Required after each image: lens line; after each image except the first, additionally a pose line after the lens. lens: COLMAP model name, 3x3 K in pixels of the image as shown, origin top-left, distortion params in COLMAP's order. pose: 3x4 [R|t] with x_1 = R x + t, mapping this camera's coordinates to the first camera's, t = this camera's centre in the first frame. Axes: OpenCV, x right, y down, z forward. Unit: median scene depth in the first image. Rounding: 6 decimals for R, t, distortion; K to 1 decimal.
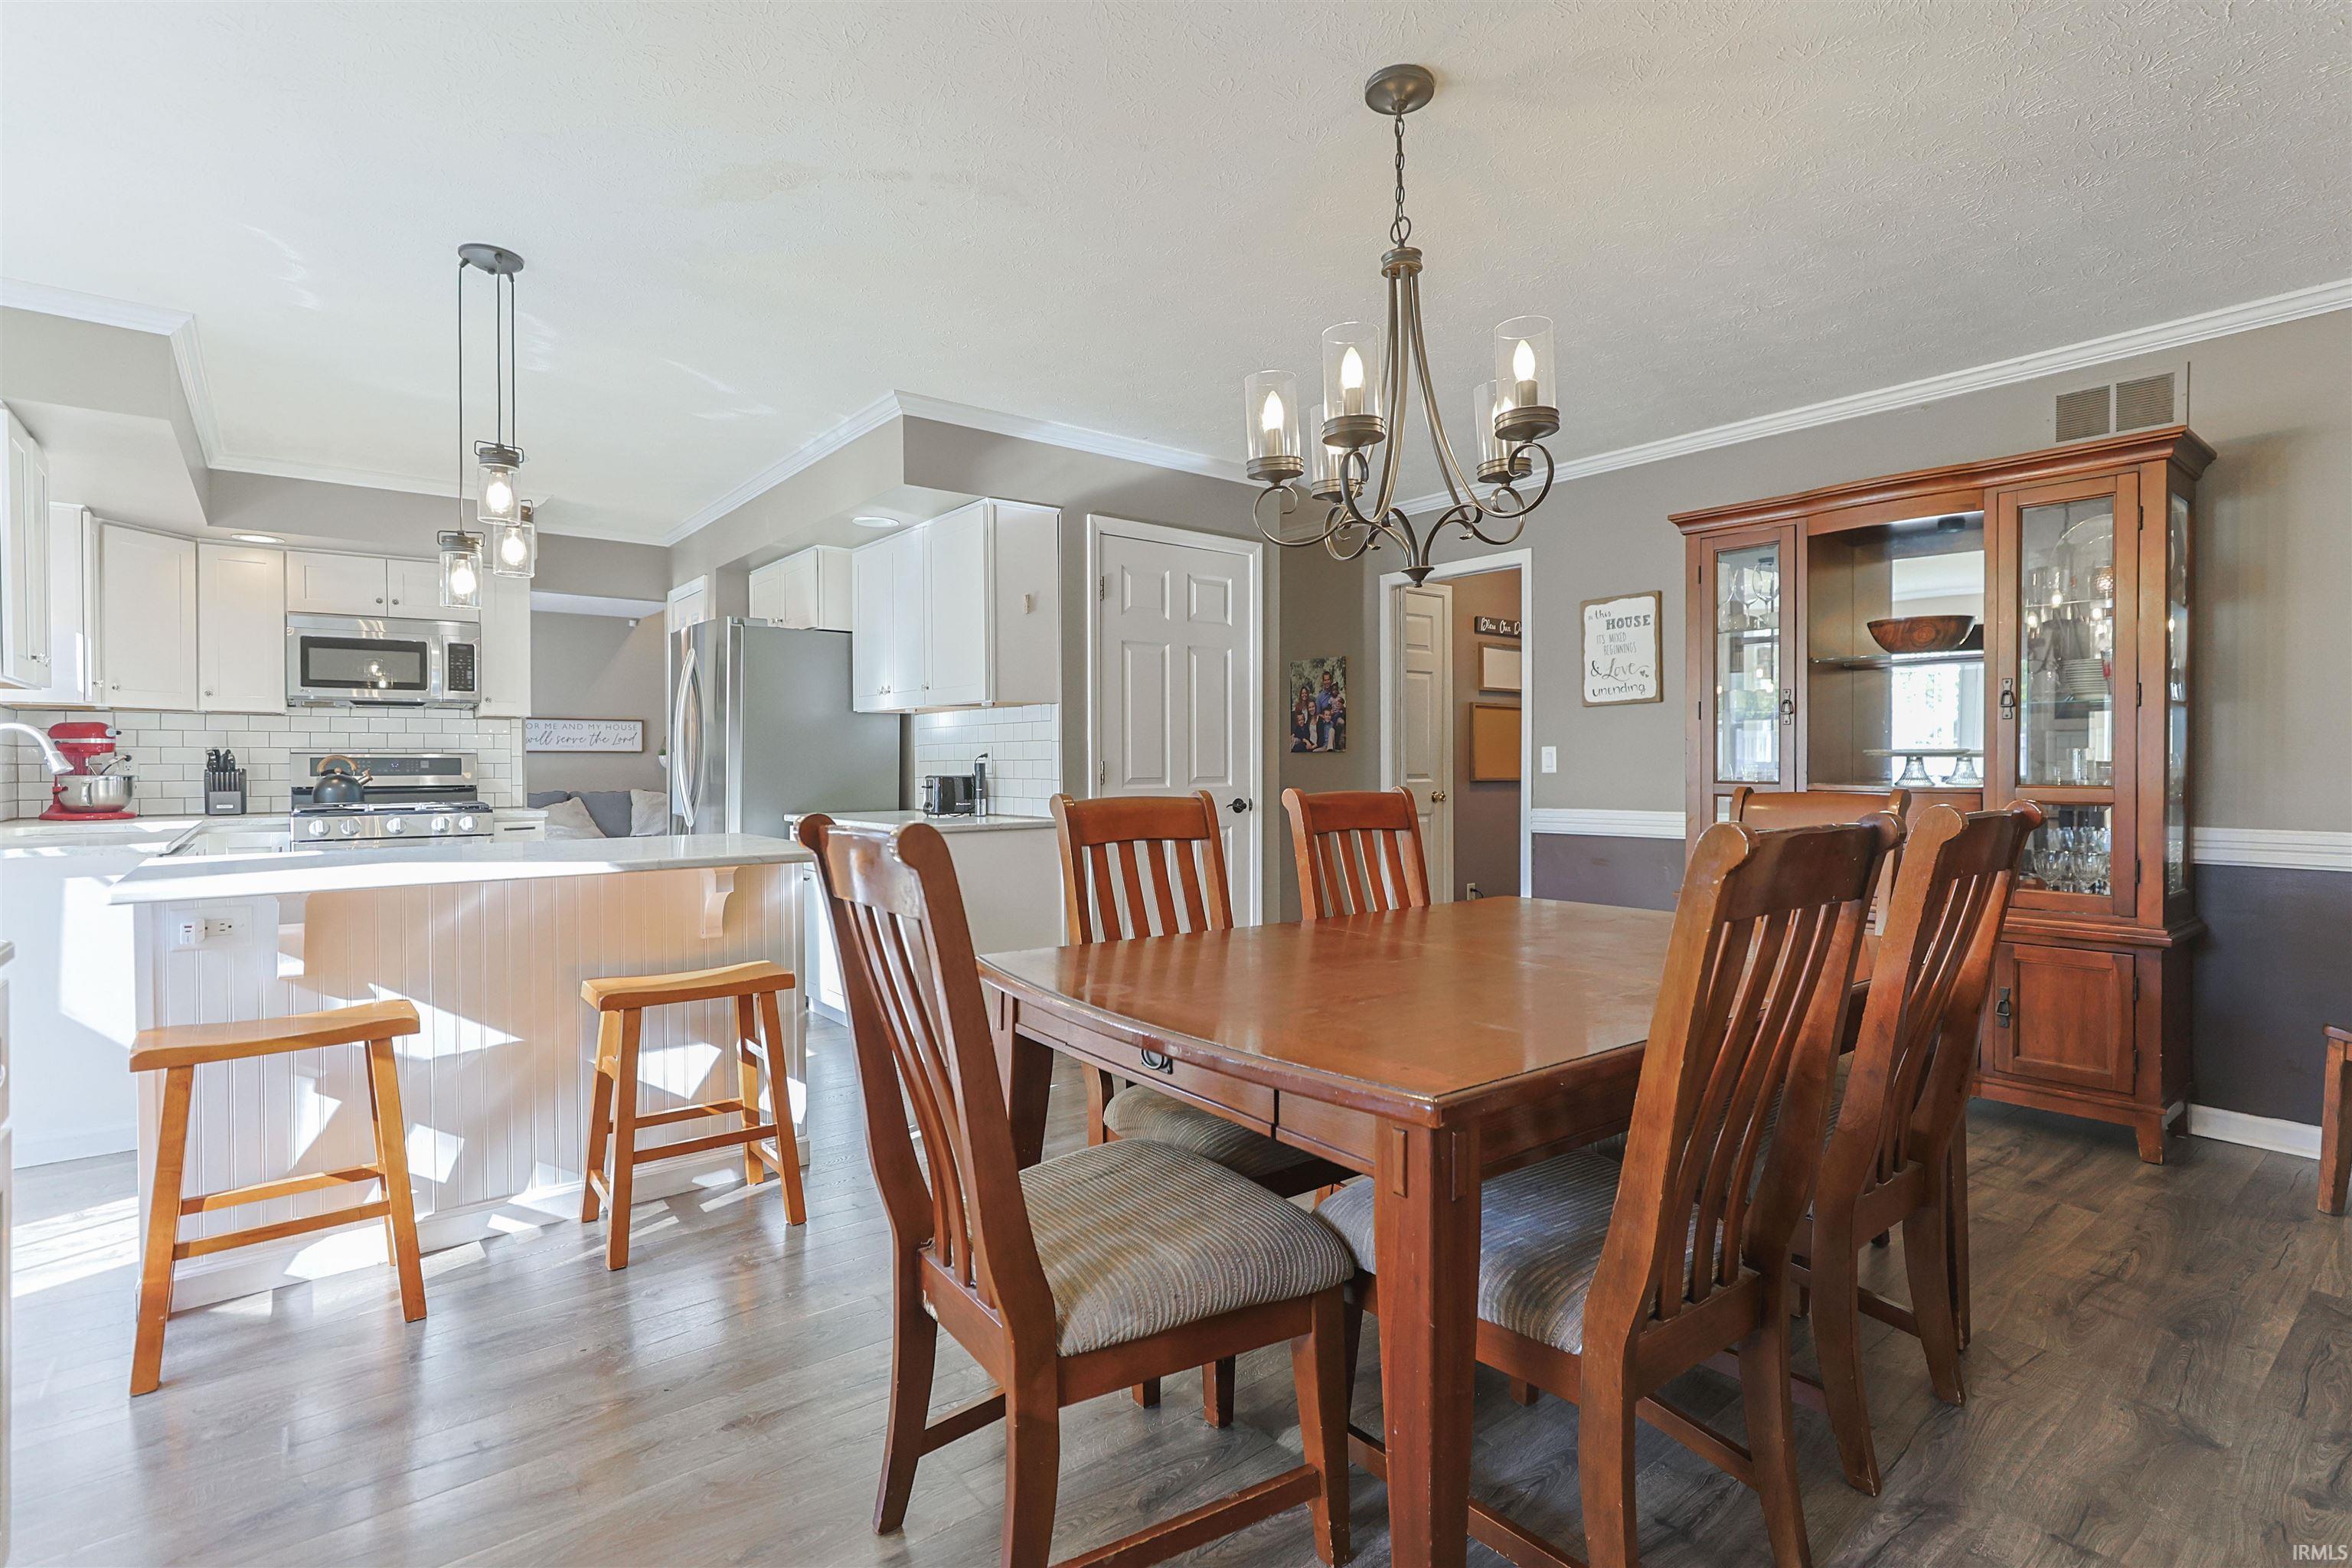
lens RADIAL K [[1136.3, 0, 1189.3], [0, 1136.3, 770.2], [0, 0, 1]] dist [-0.016771, 0.008073]
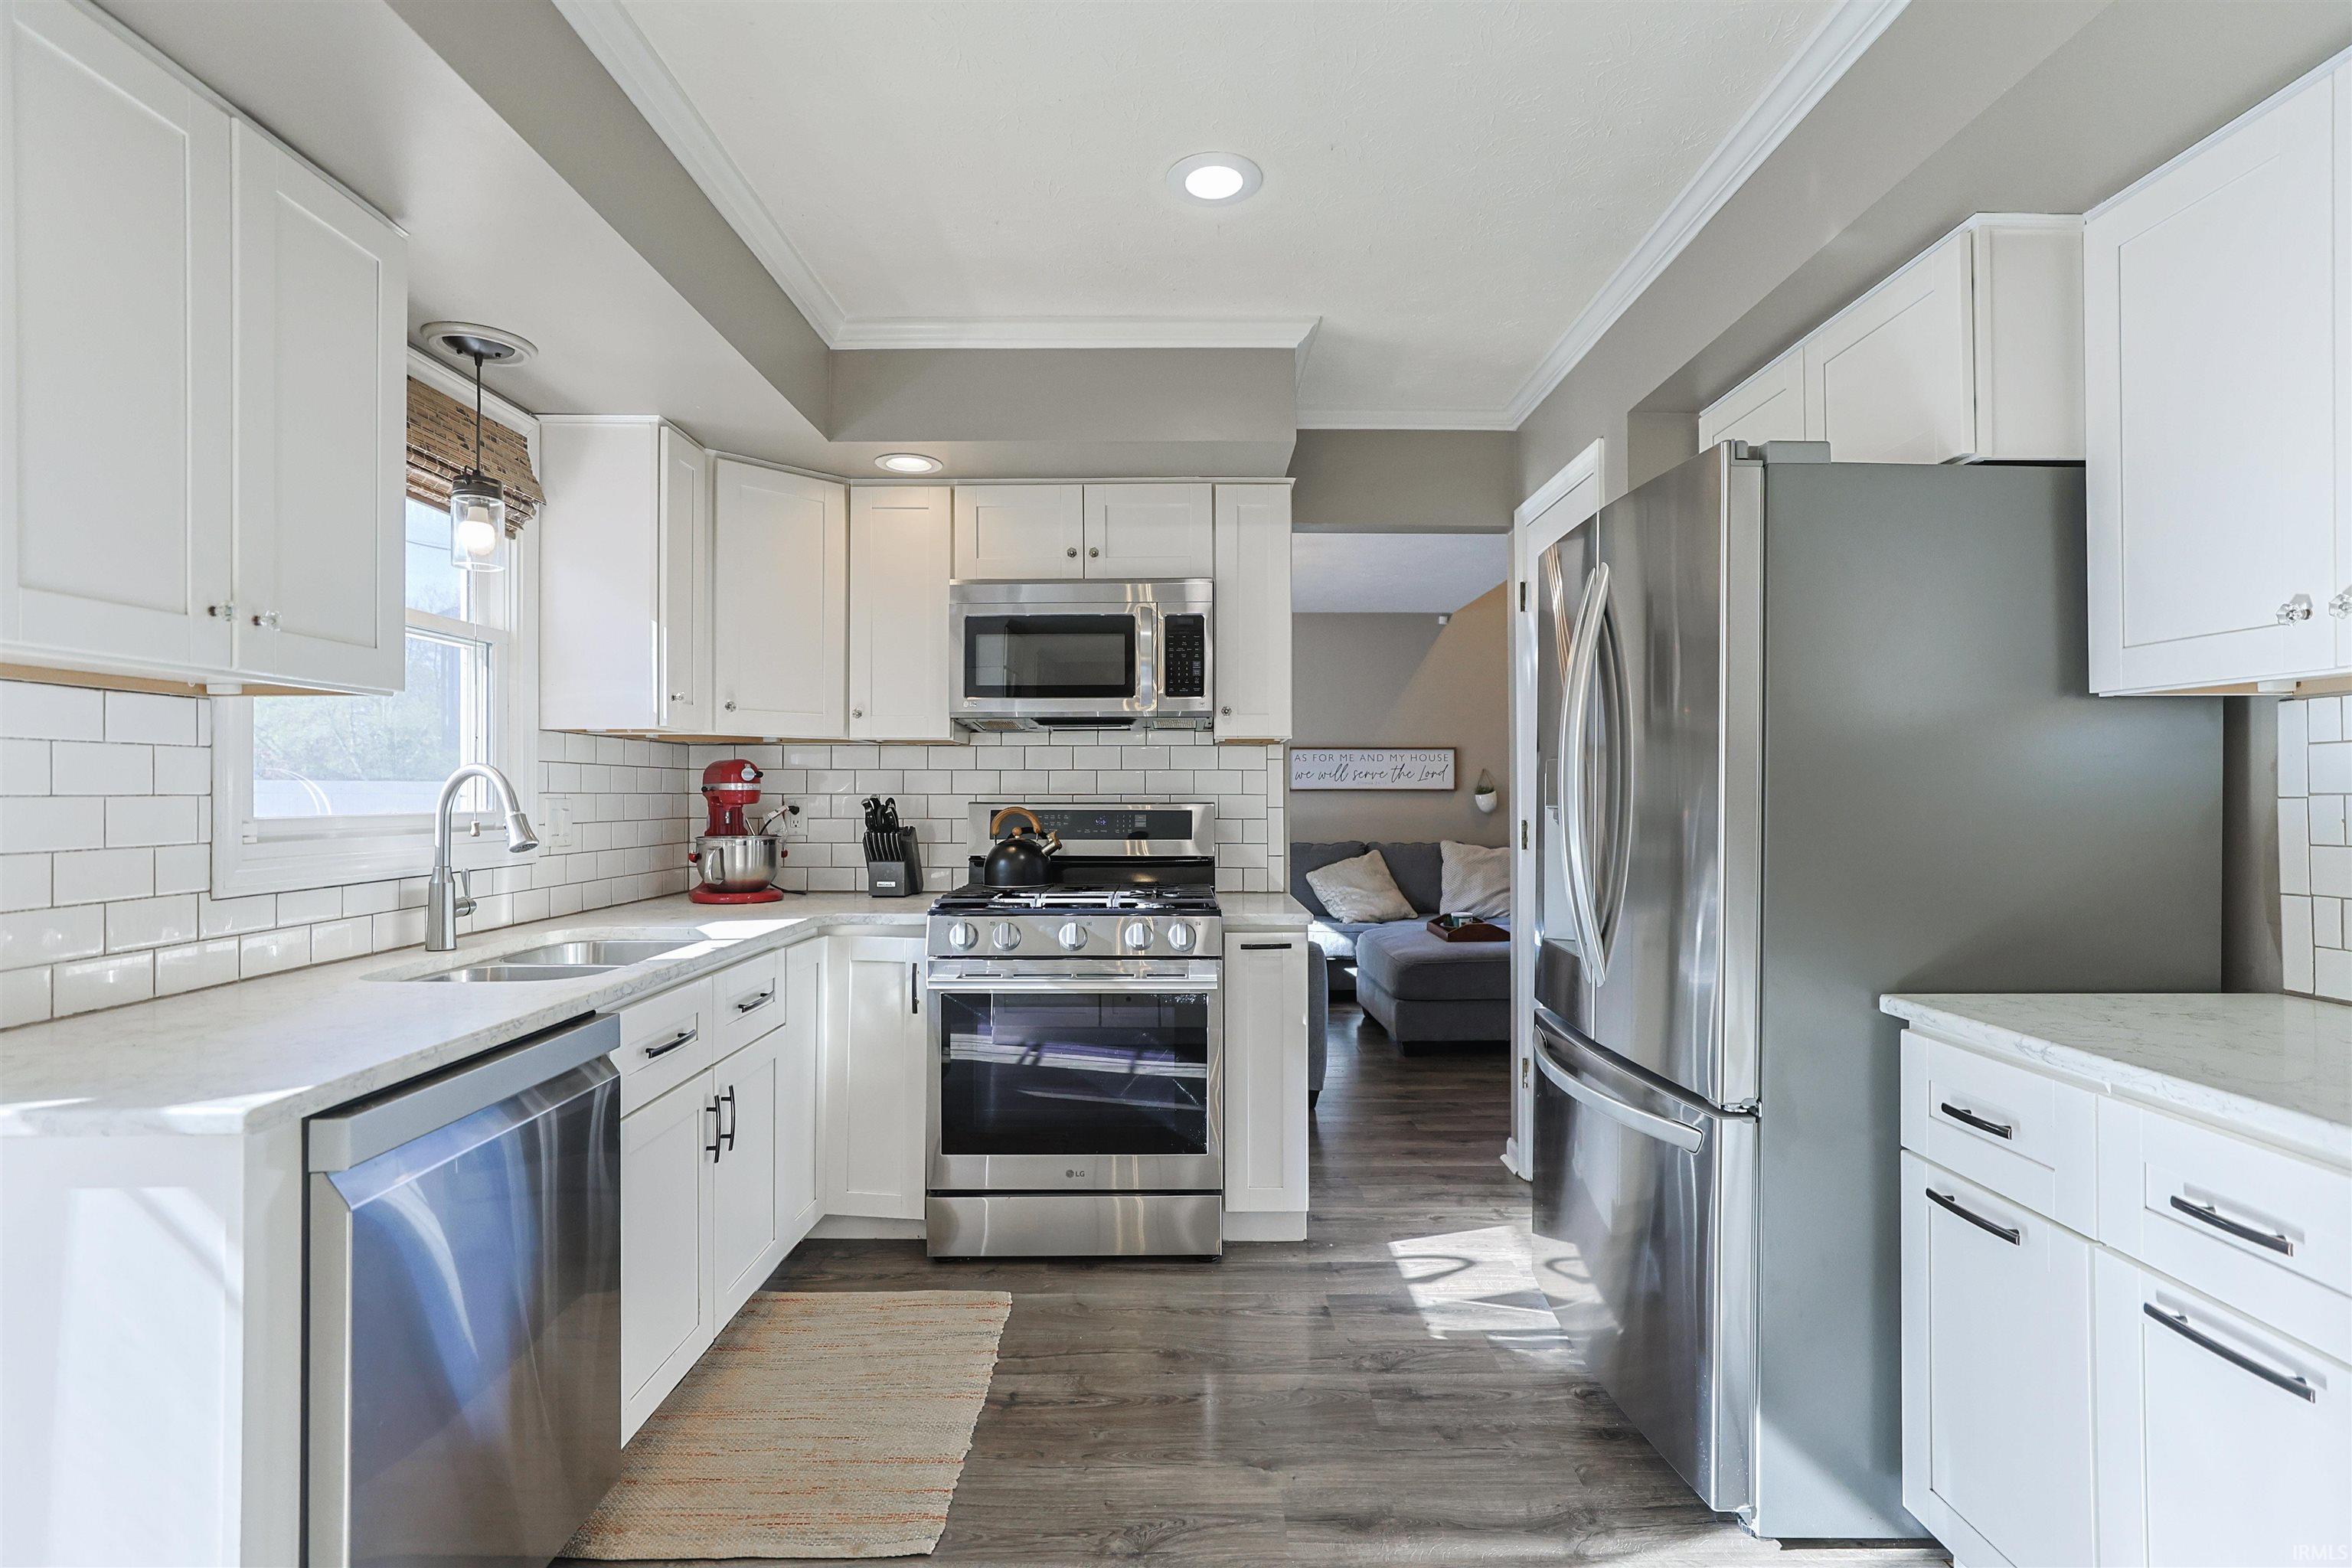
lens RADIAL K [[1136.3, 0, 1177.2], [0, 1136.3, 782.8], [0, 0, 1]] dist [-0.016771, 0.008073]
pose [[0.779258, -0.002531, -0.626698, -0.301248], [-0.006796, 0.999899, -0.012488, -0.019923], [0.626666, 0.013991, 0.779162, 0.581290]]
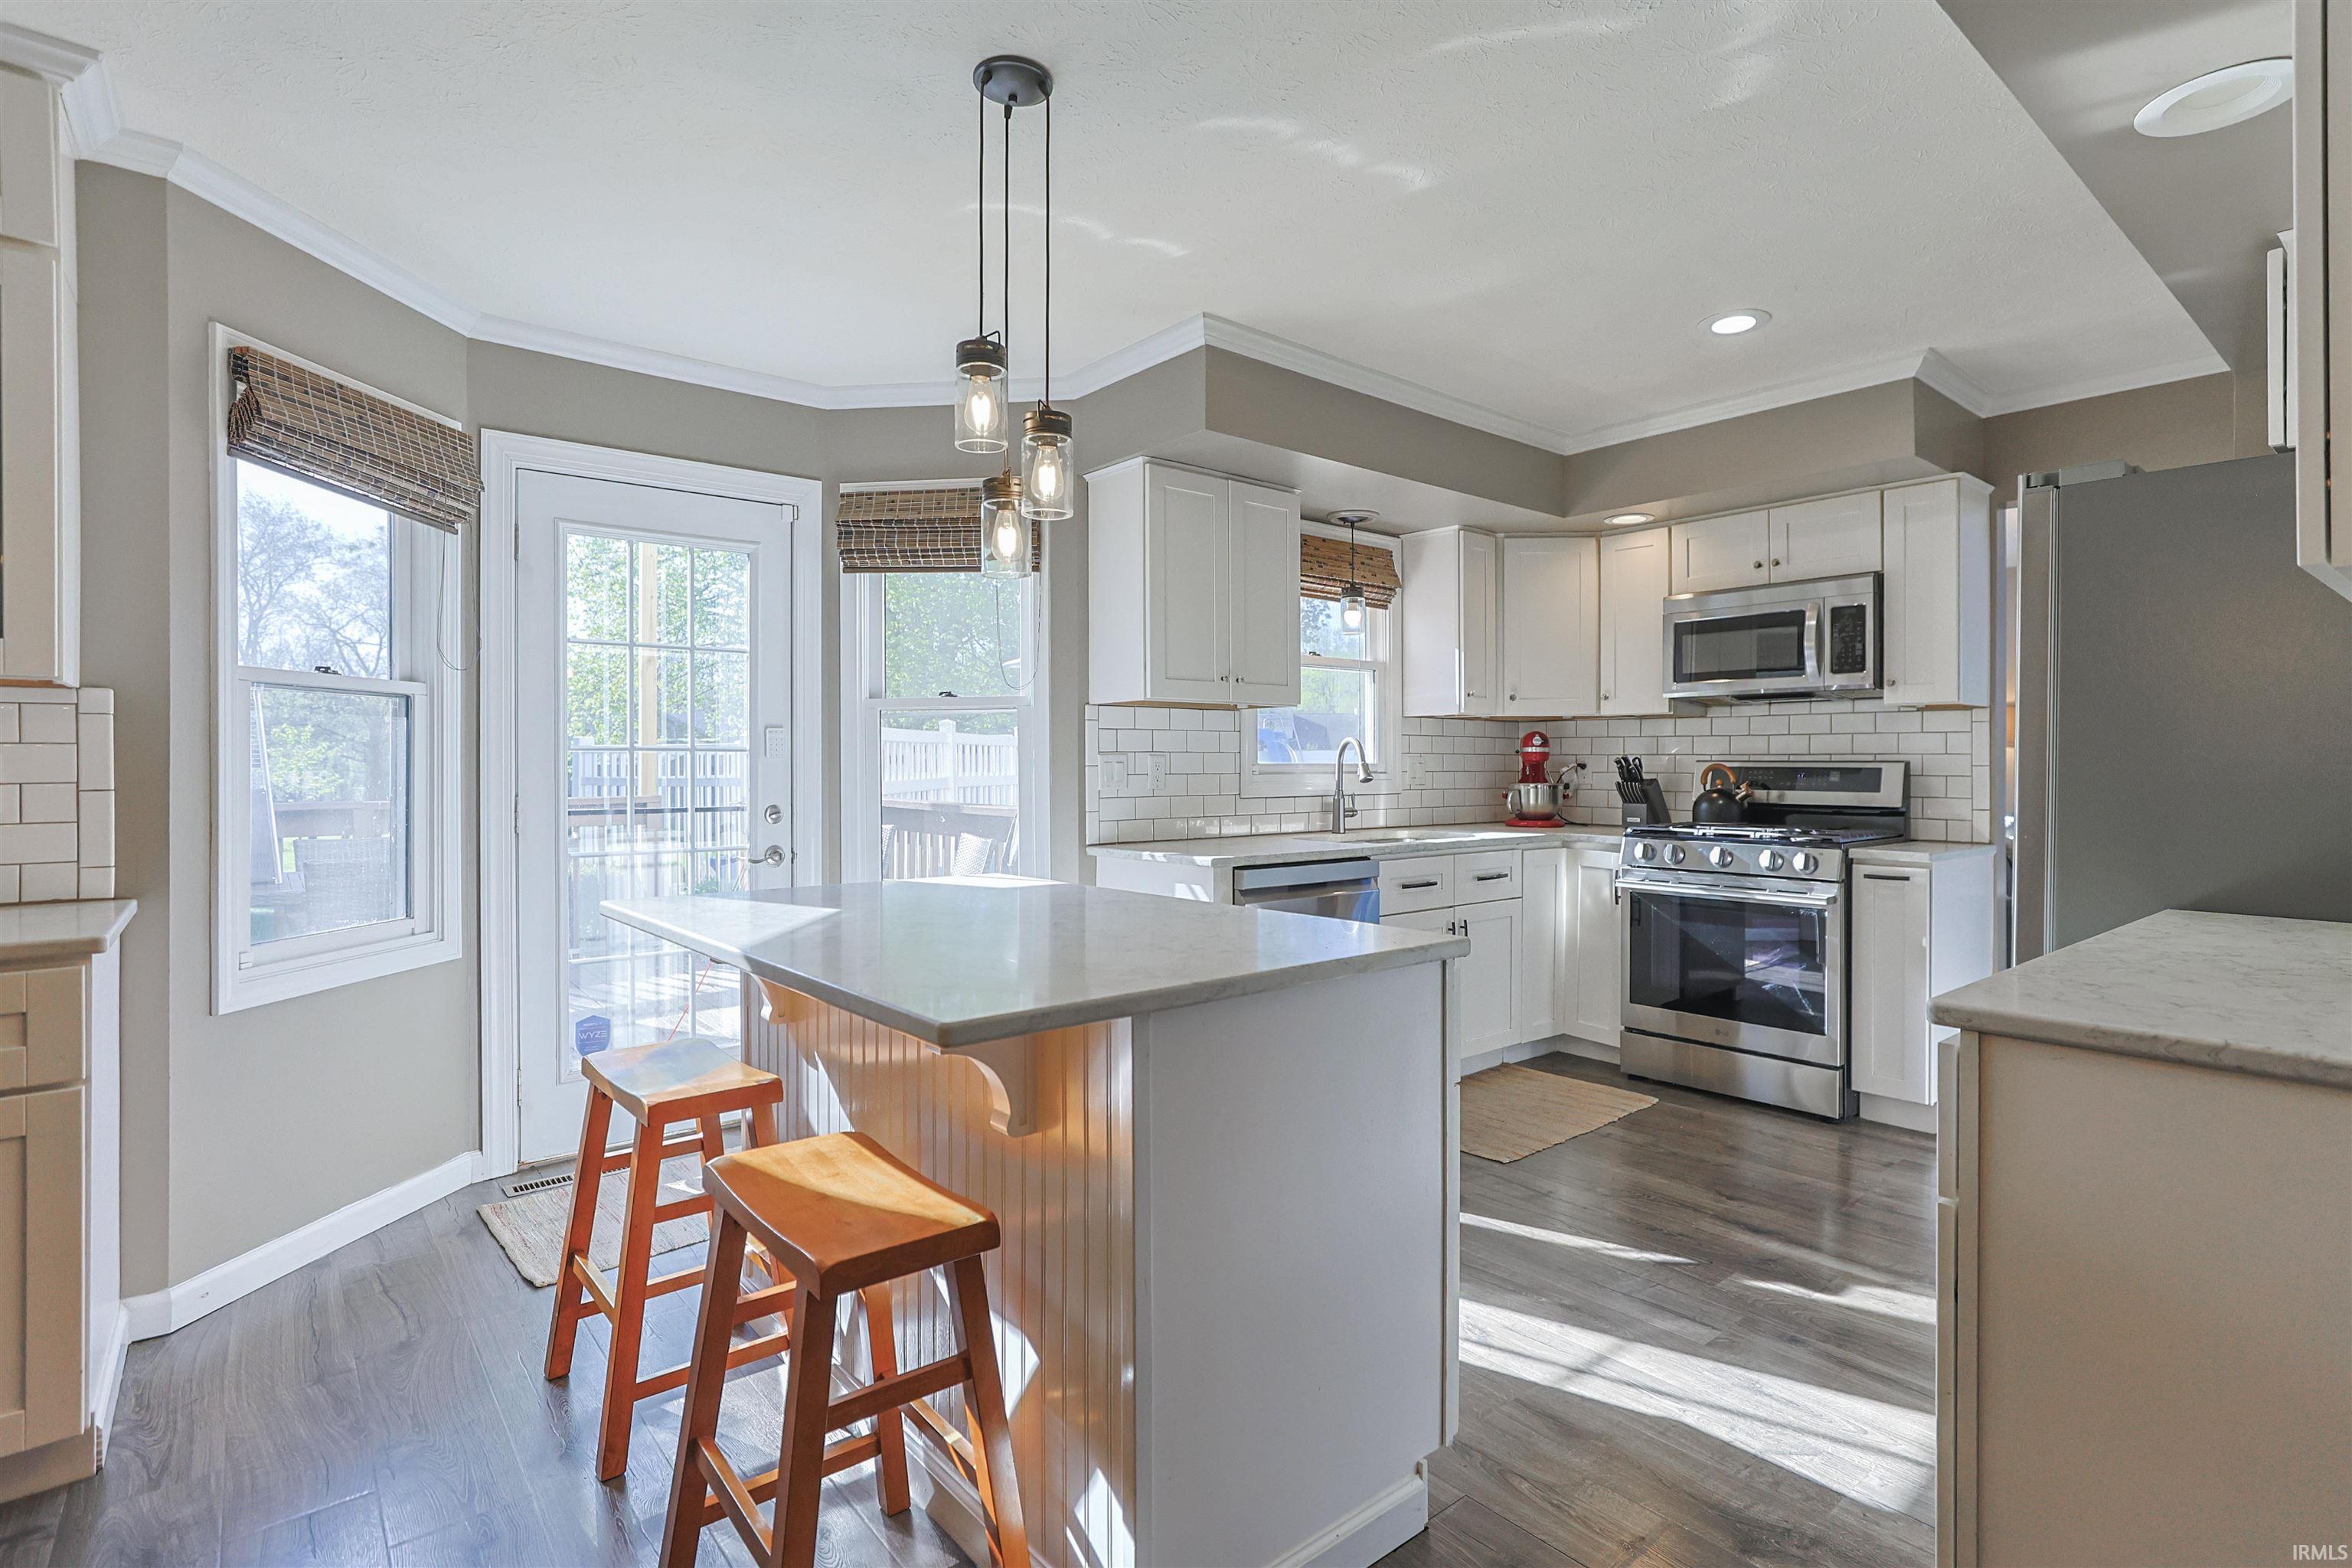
lens RADIAL K [[1136.3, 0, 1178.0], [0, 1136.3, 766.0], [0, 0, 1]] dist [-0.016771, 0.008073]
pose [[0.011760, 0.006068, -0.999912, 0.058517], [-0.008985, 0.999942, 0.005963, -0.013325], [0.999890, 0.008914, 0.011814, 0.613760]]
